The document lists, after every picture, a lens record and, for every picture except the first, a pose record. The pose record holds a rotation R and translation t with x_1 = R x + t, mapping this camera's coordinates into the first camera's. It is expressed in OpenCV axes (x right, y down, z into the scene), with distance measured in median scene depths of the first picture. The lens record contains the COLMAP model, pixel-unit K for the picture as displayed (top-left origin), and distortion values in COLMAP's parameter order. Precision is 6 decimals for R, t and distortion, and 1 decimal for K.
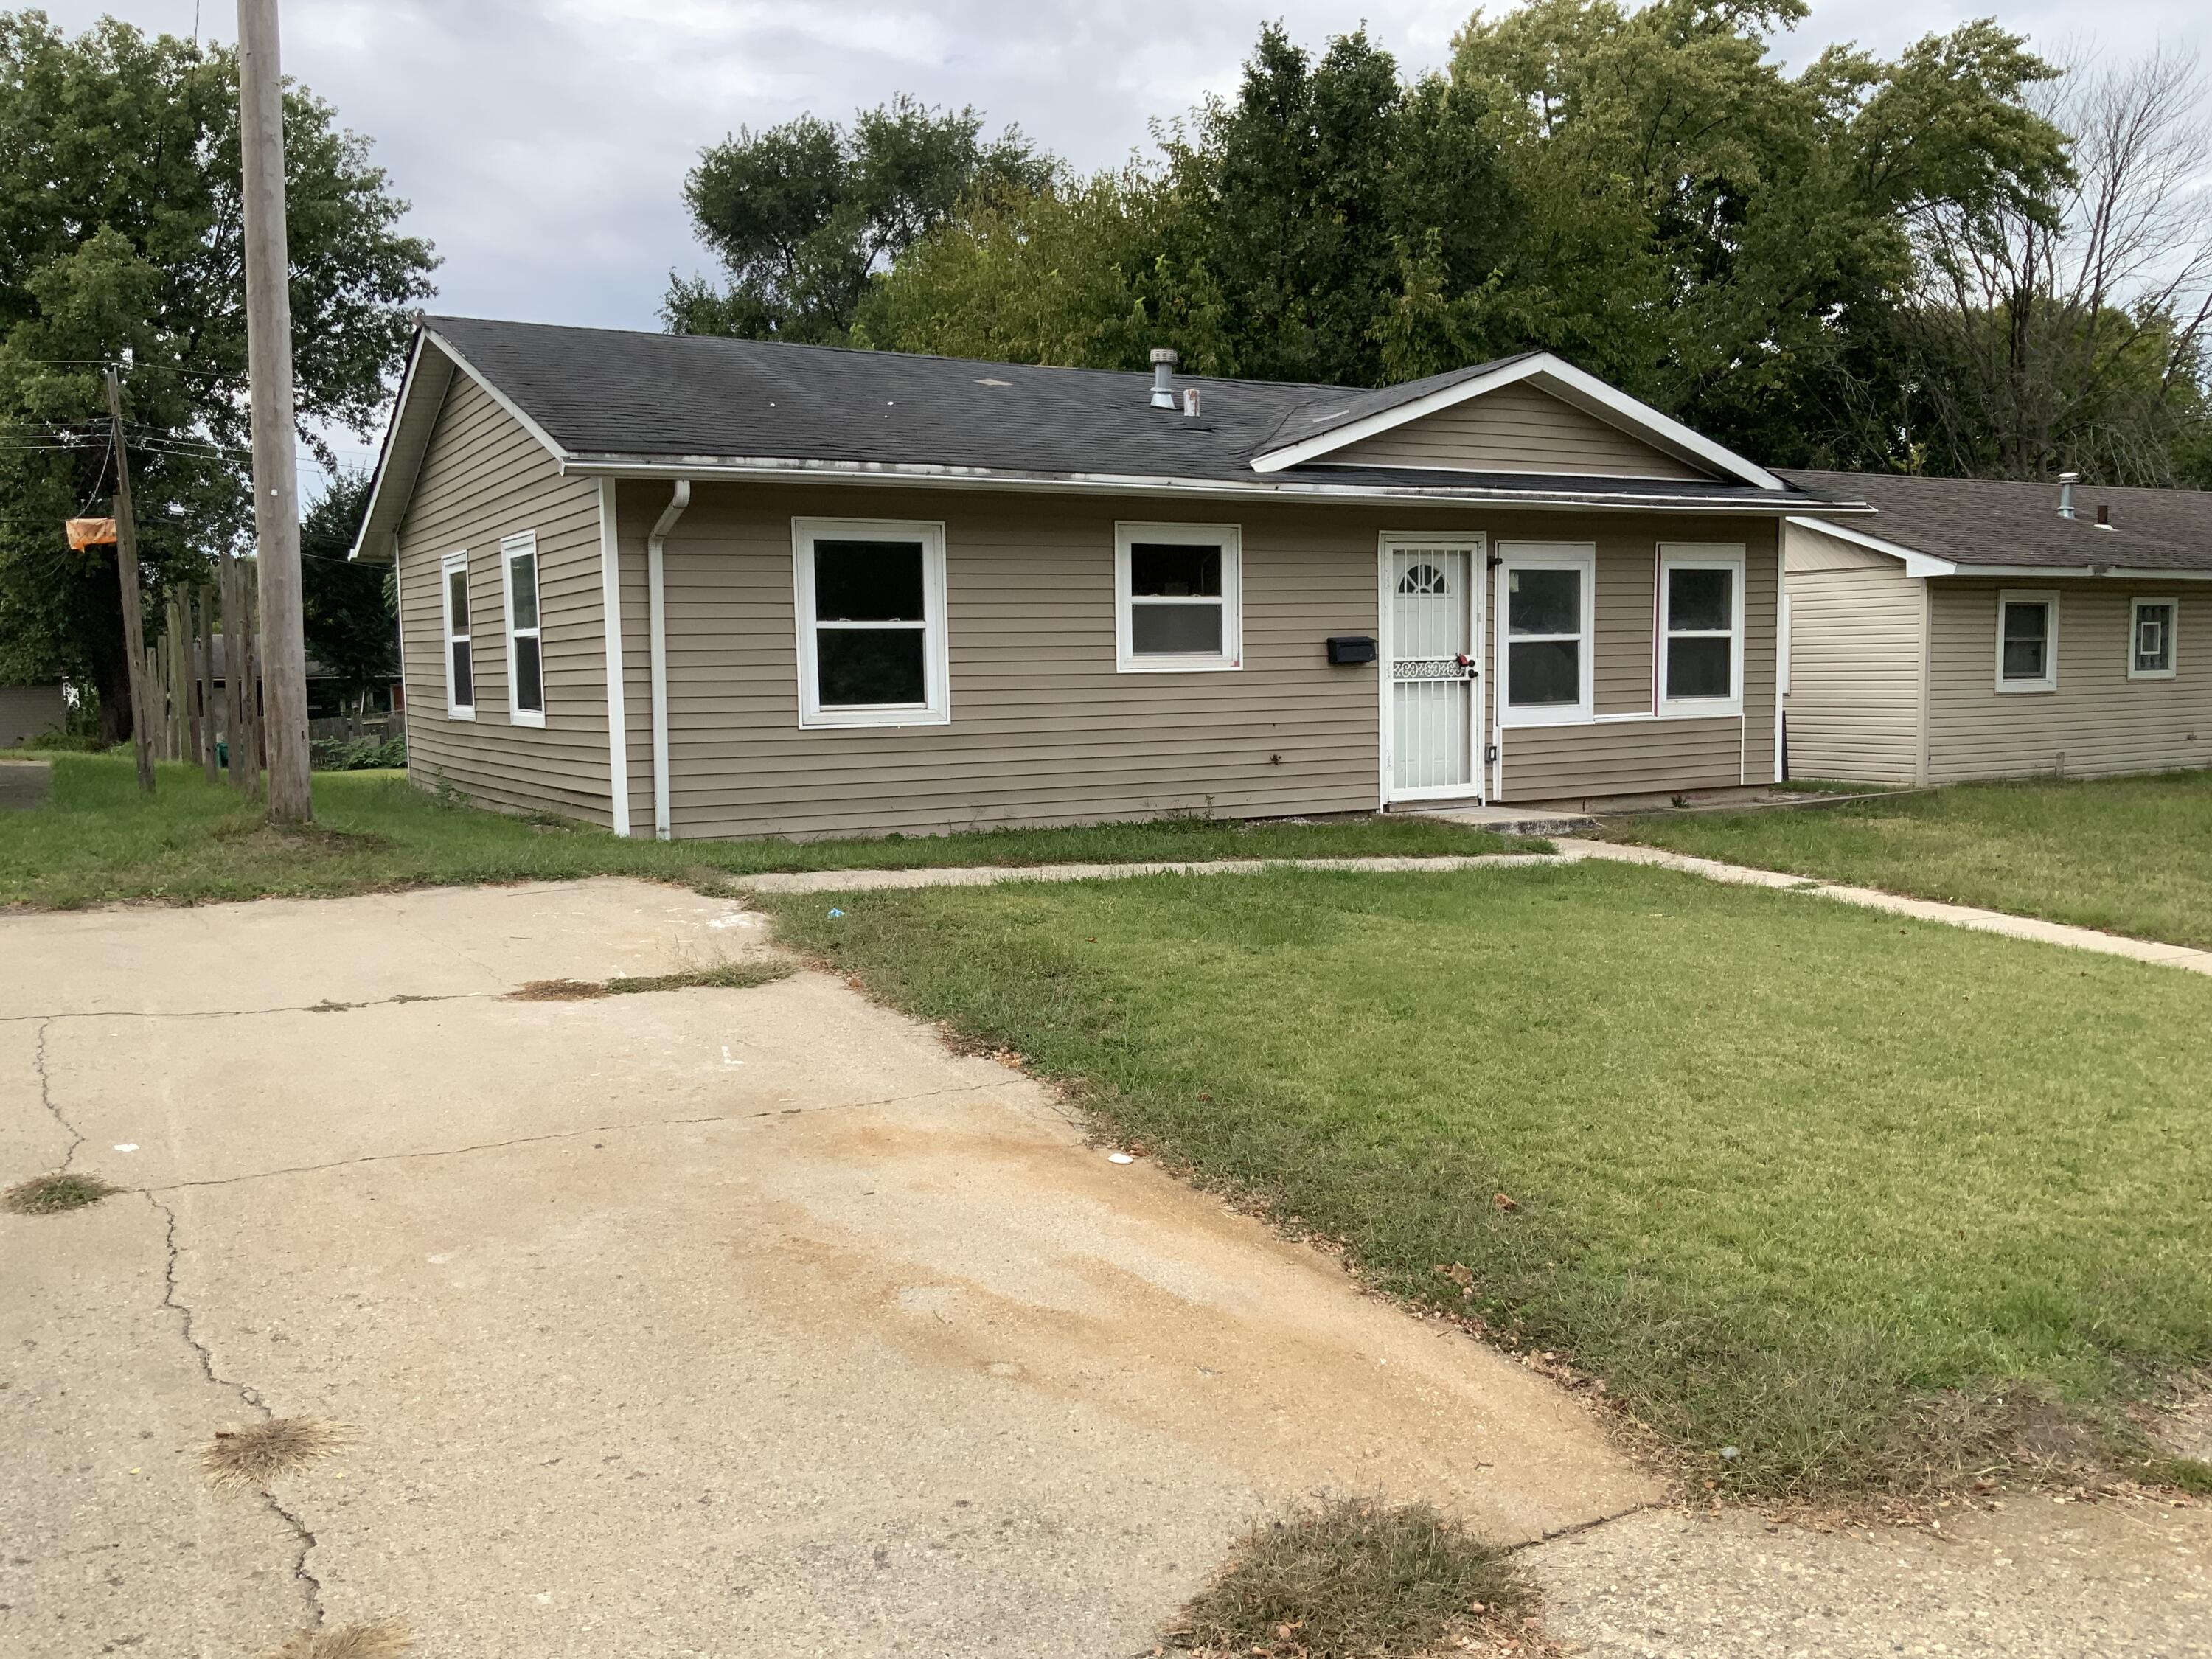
lens RADIAL K [[1836.1, 0, 1113.4], [0, 1836.1, 828.4], [0, 0, 1]] dist [0.133476, -0.280122]
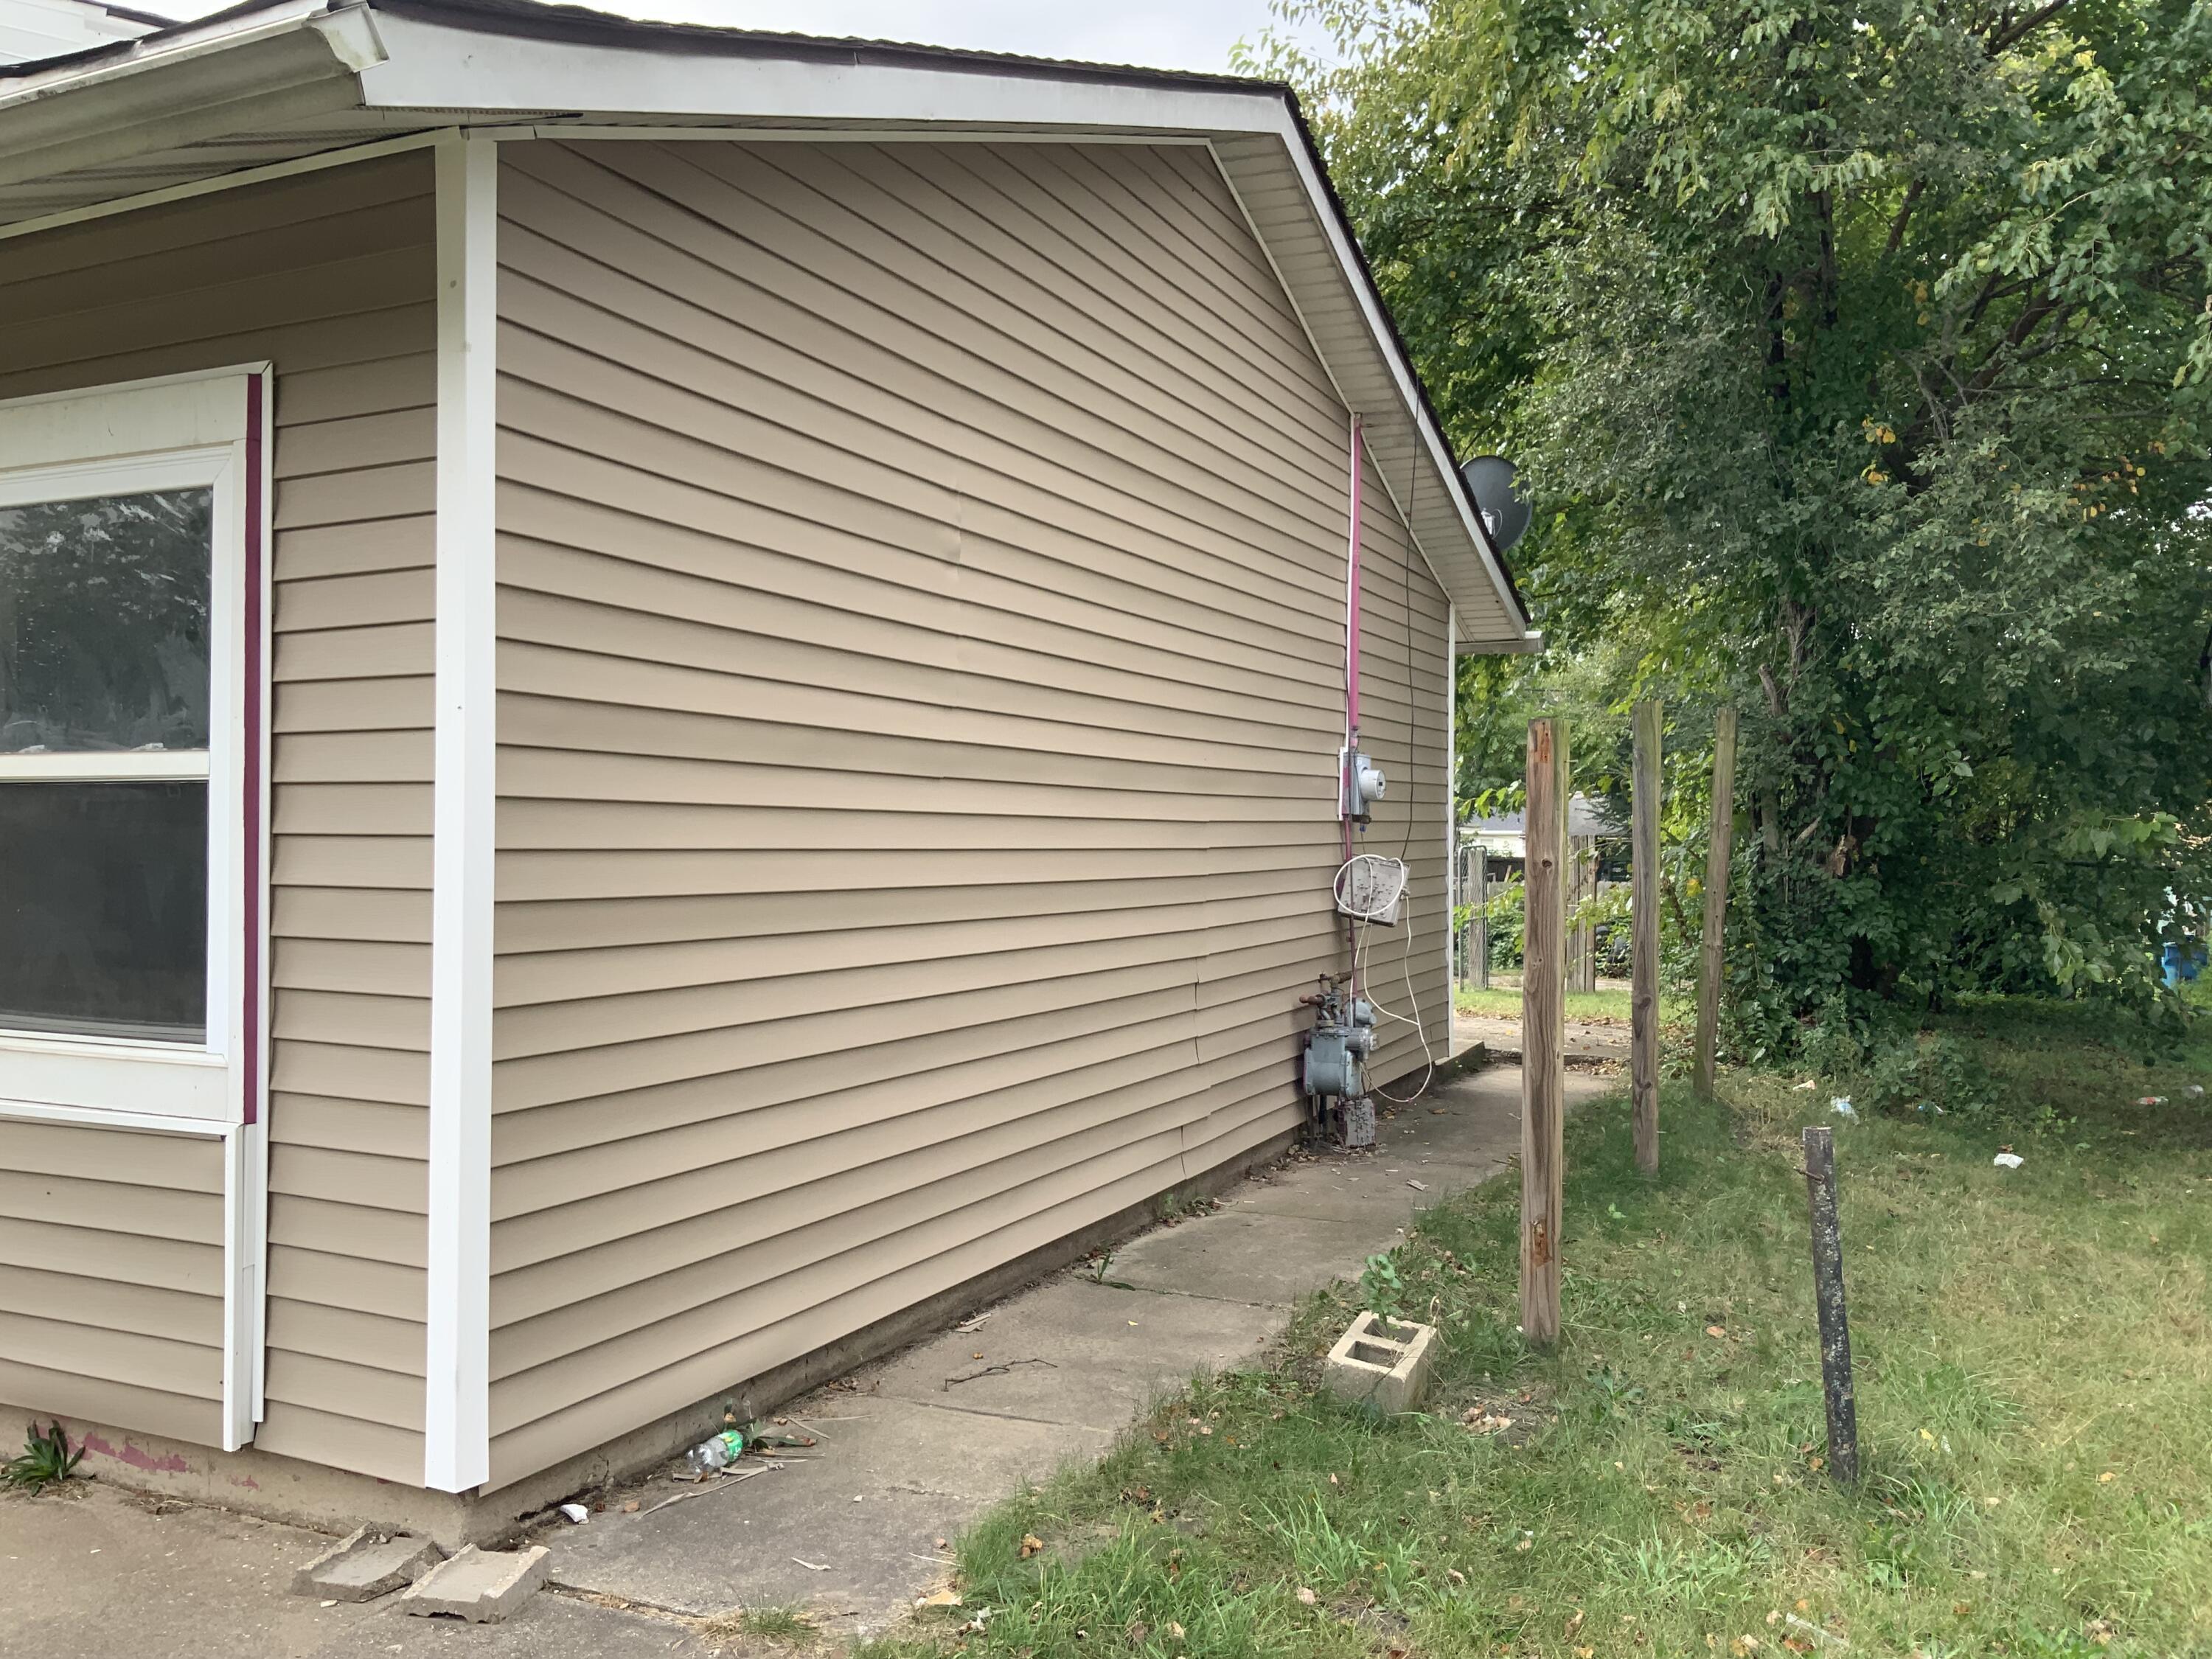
lens RADIAL K [[1836.1, 0, 1113.4], [0, 1836.1, 828.4], [0, 0, 1]] dist [0.133476, -0.280122]
pose [[0.586108, 0.011822, -0.810147, 0.583219], [-0.089109, 0.994769, -0.049950, -0.095817], [0.805318, 0.101468, 0.584095, 0.957258]]
